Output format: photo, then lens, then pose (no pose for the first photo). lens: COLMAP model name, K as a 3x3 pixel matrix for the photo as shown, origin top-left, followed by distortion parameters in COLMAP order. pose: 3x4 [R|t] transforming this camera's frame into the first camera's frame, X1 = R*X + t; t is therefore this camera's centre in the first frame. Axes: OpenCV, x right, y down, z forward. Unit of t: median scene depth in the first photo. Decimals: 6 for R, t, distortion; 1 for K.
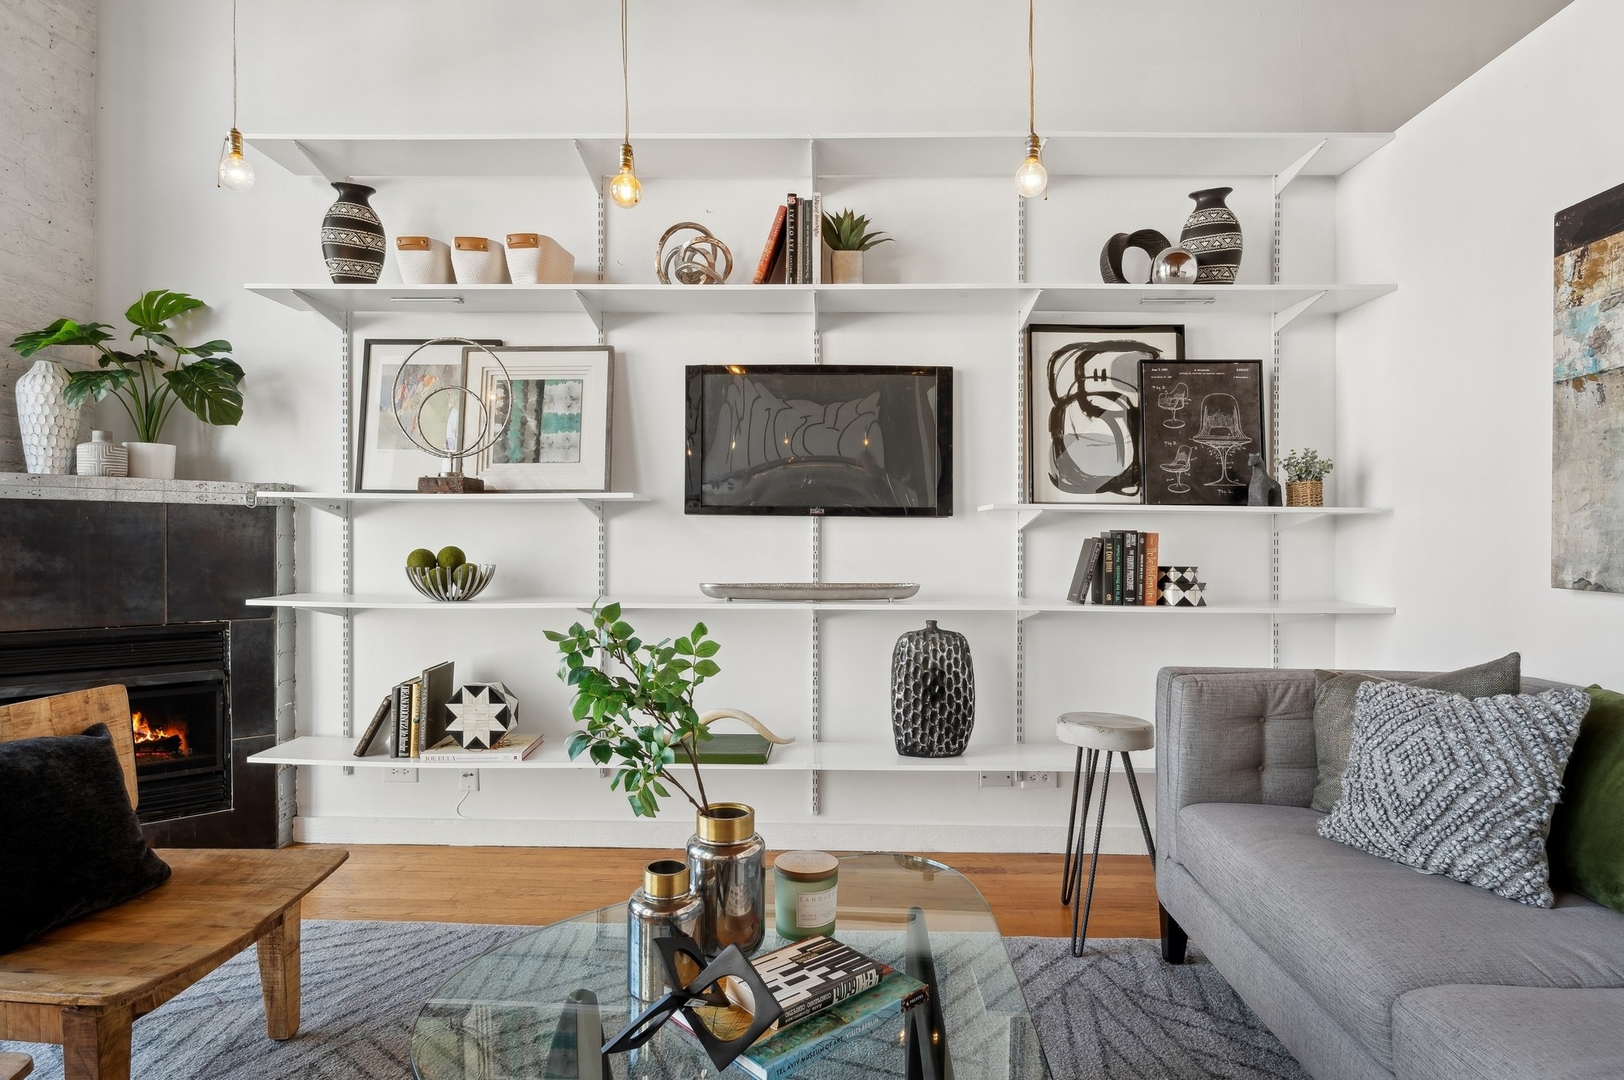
lens RADIAL K [[890.2, 0, 814.5], [0, 890.2, 559.6], [0, 0, 1]] dist [-0.007219, -0.002542]
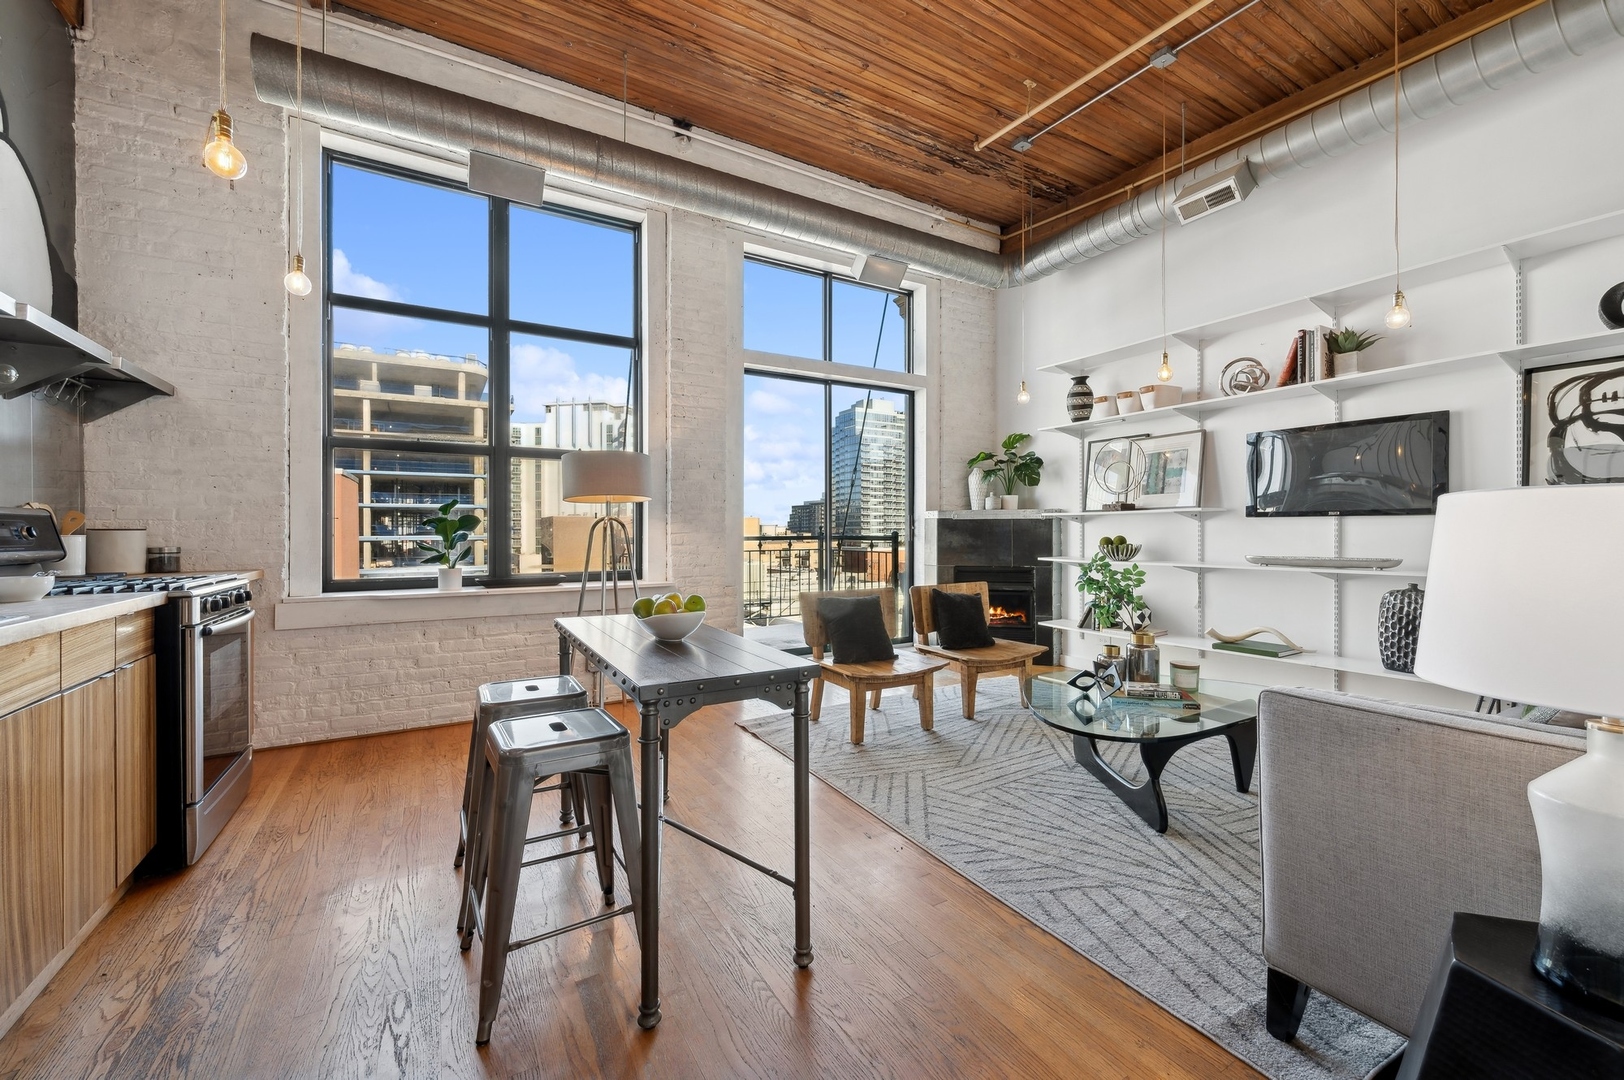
lens RADIAL K [[632.7, 0, 810.7], [0, 632.7, 532.0], [0, 0, 1]] dist [-0.002549, -0.000375]
pose [[0.517103, -0.008091, -0.855885, 0.501372], [-0.010518, 0.999820, -0.015806, 0.007966], [0.855858, 0.017176, 0.516925, -0.418290]]
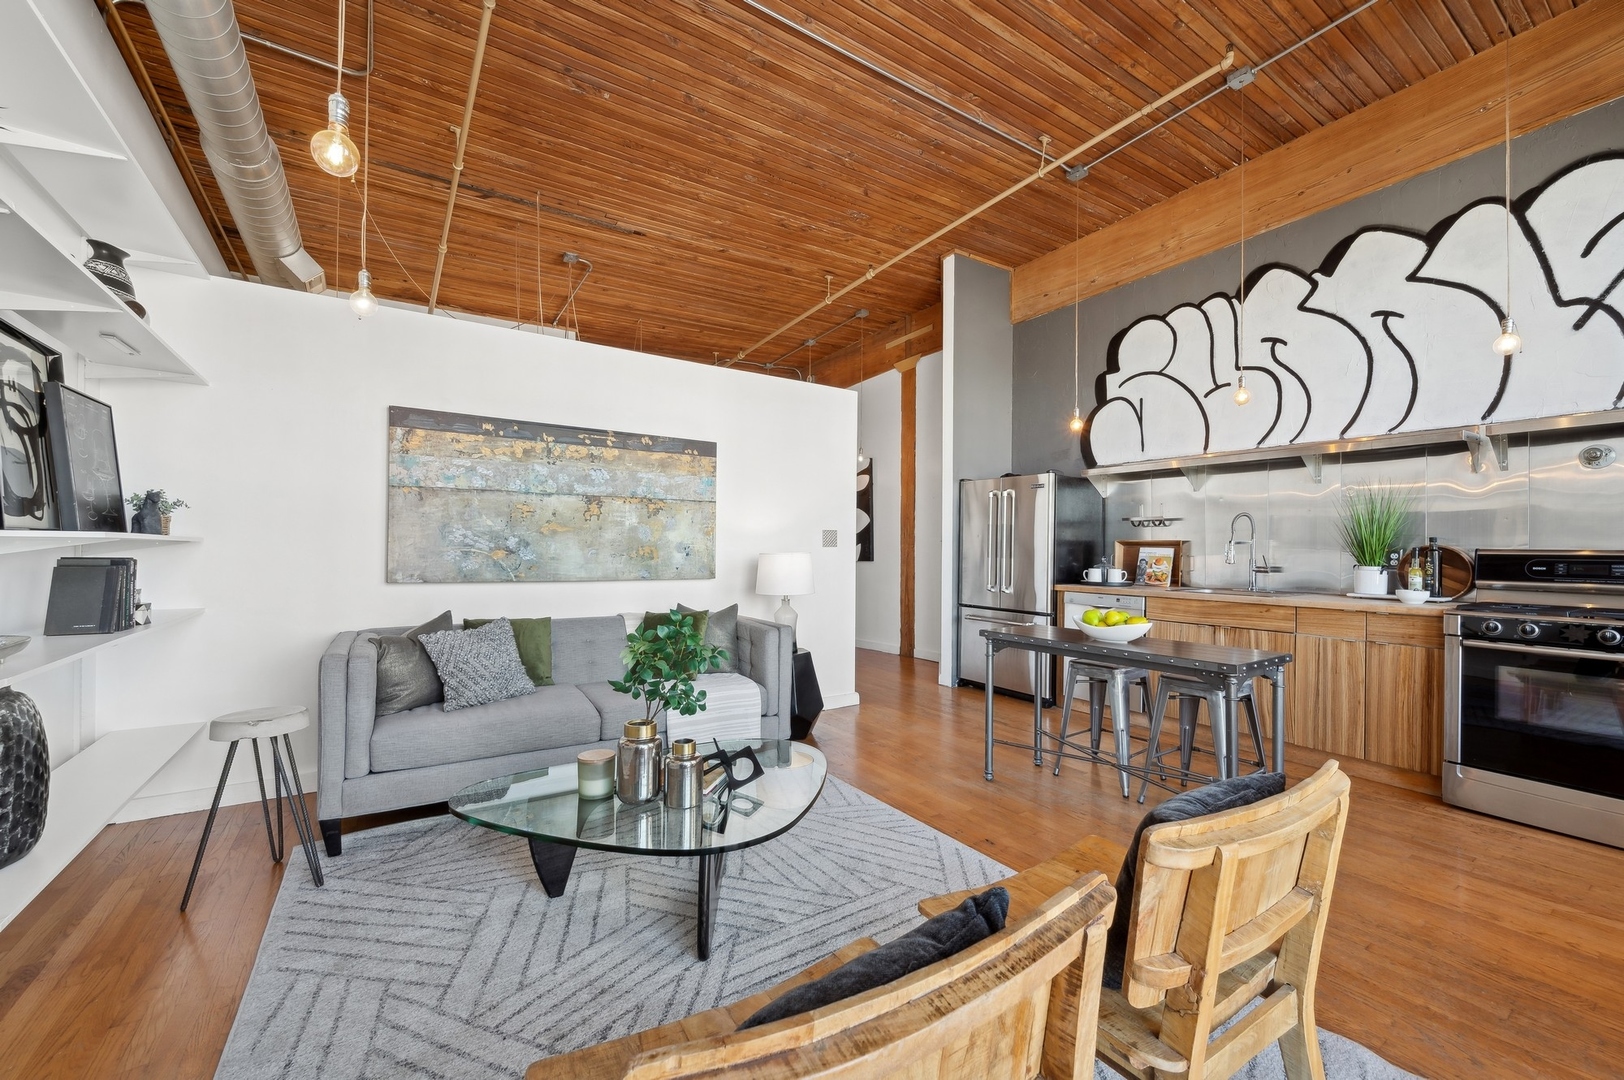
lens RADIAL K [[644.8, 0, 812.0], [0, 644.8, 540.0], [0, 0, 1]] dist [-0.000251, 0.000075]
pose [[-0.557963, 0.000361, 0.829866, -0.822305], [0.007583, 0.999960, 0.004663, -0.057666], [-0.829831, 0.008895, -0.557944, 0.839938]]
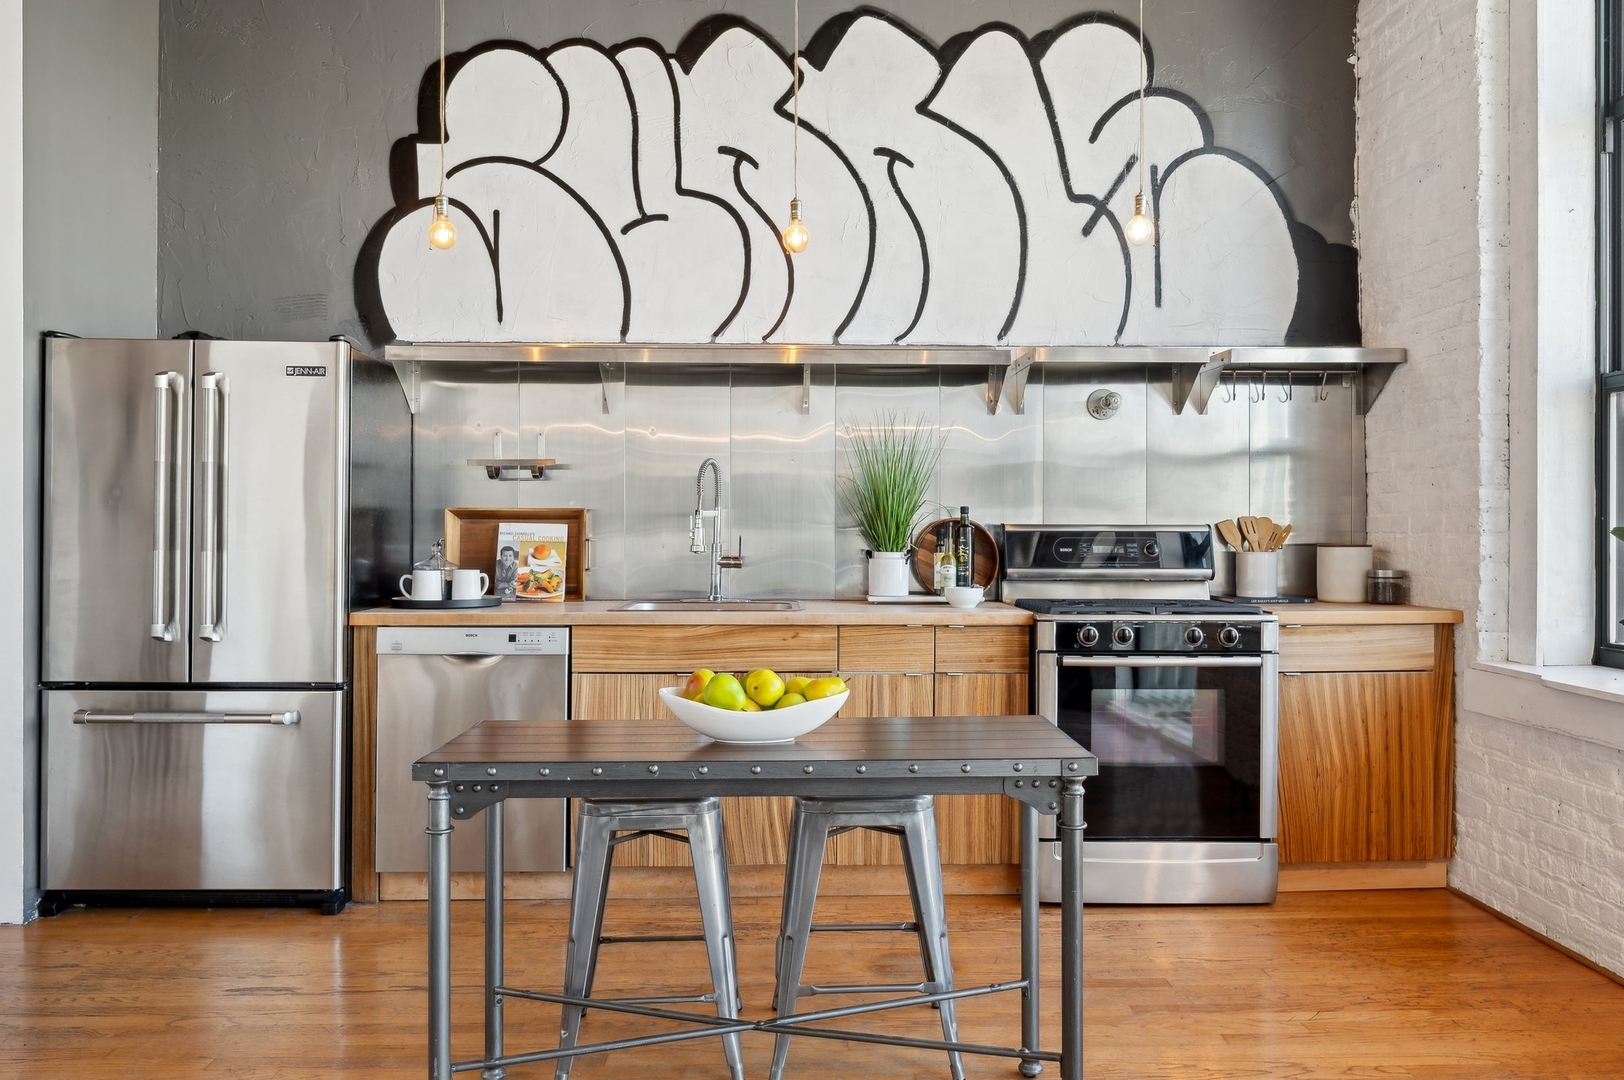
lens RADIAL K [[1179.0, 0, 813.7], [0, 1179.0, 535.5], [0, 0, 1]] dist [-0.001558, 0.002447]
pose [[-0.999379, -0.006265, -0.034665, -0.210952], [-0.007152, 0.999648, 0.025542, -0.047957], [0.034493, 0.025774, -0.999073, 0.662931]]
